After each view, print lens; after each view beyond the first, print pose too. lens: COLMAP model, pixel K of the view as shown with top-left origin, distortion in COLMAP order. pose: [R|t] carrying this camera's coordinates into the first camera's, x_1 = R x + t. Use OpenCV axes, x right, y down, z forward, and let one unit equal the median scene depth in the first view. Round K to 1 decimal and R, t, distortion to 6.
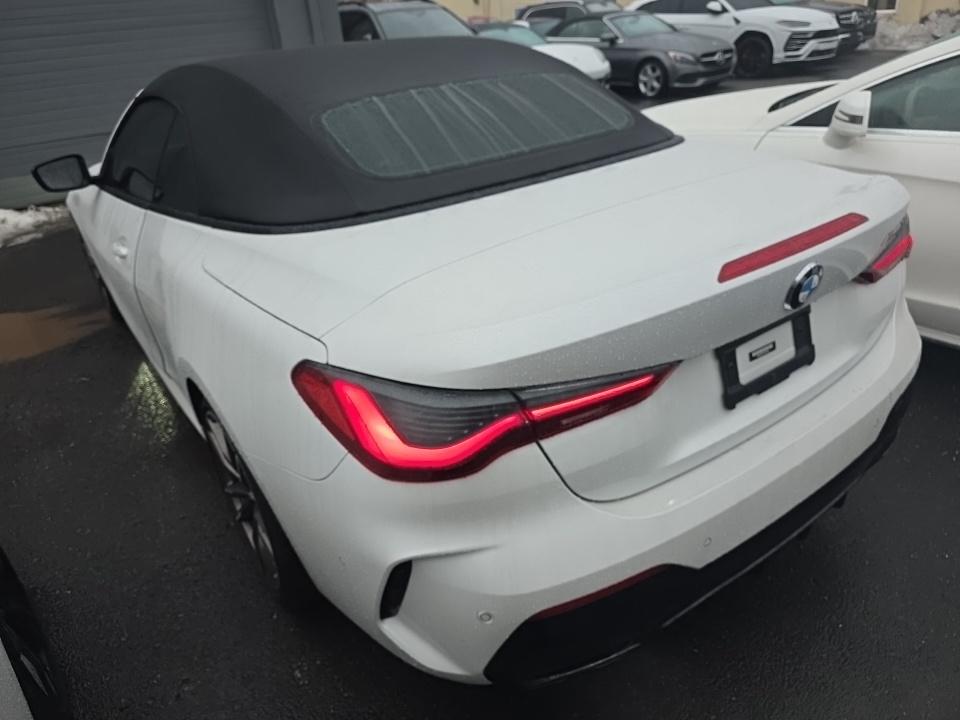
lens RADIAL K [[623.4, 0, 480.0], [0, 623.4, 366.0], [0, 0, 1]] dist [0.025488, -0.023217]
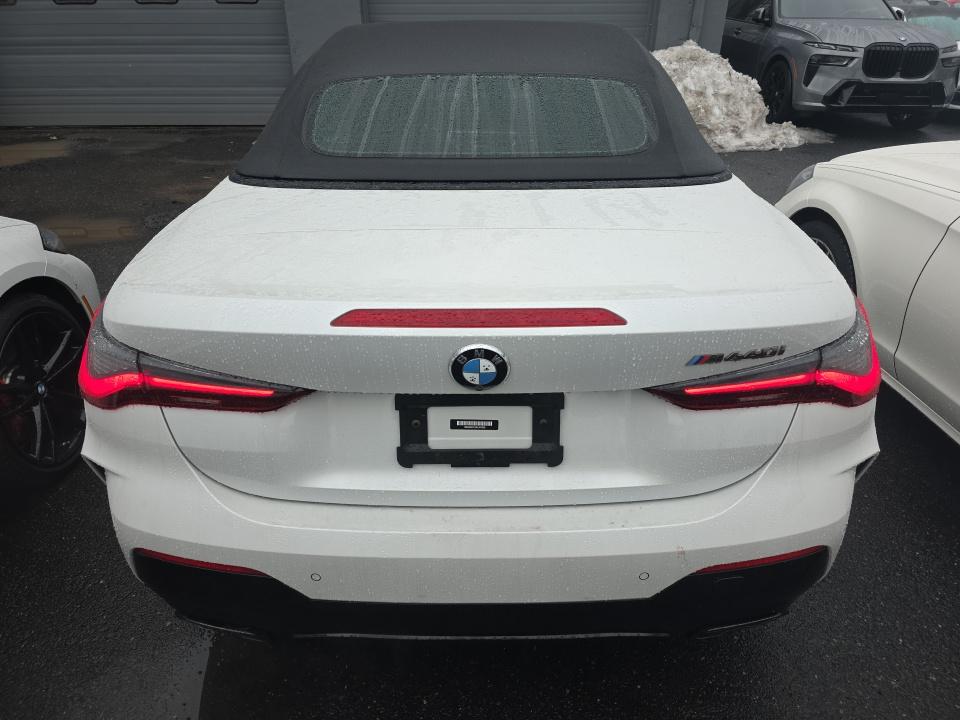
lens RADIAL K [[623.4, 0, 481.6], [0, 623.4, 357.5], [0, 0, 1]] dist [0.025488, -0.023217]
pose [[0.832024, 0.345281, -0.434187, 0.831369], [-0.329053, 0.937305, 0.114821, -0.224105], [0.446611, 0.047336, 0.893475, 0.207578]]
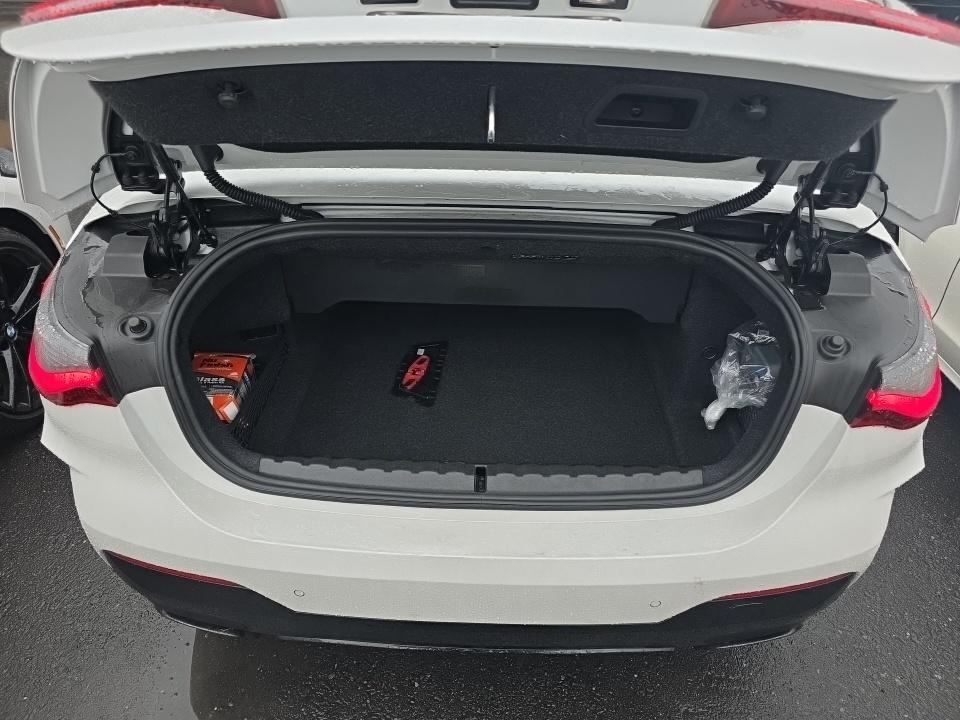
lens RADIAL K [[623.4, 0, 476.8], [0, 623.4, 355.8], [0, 0, 1]] dist [0.025488, -0.023217]
pose [[0.817699, 0.434759, -0.377296, 0.713568], [-0.355879, 0.896968, 0.262294, -0.336863], [0.452457, -0.080205, 0.888172, 0.321176]]
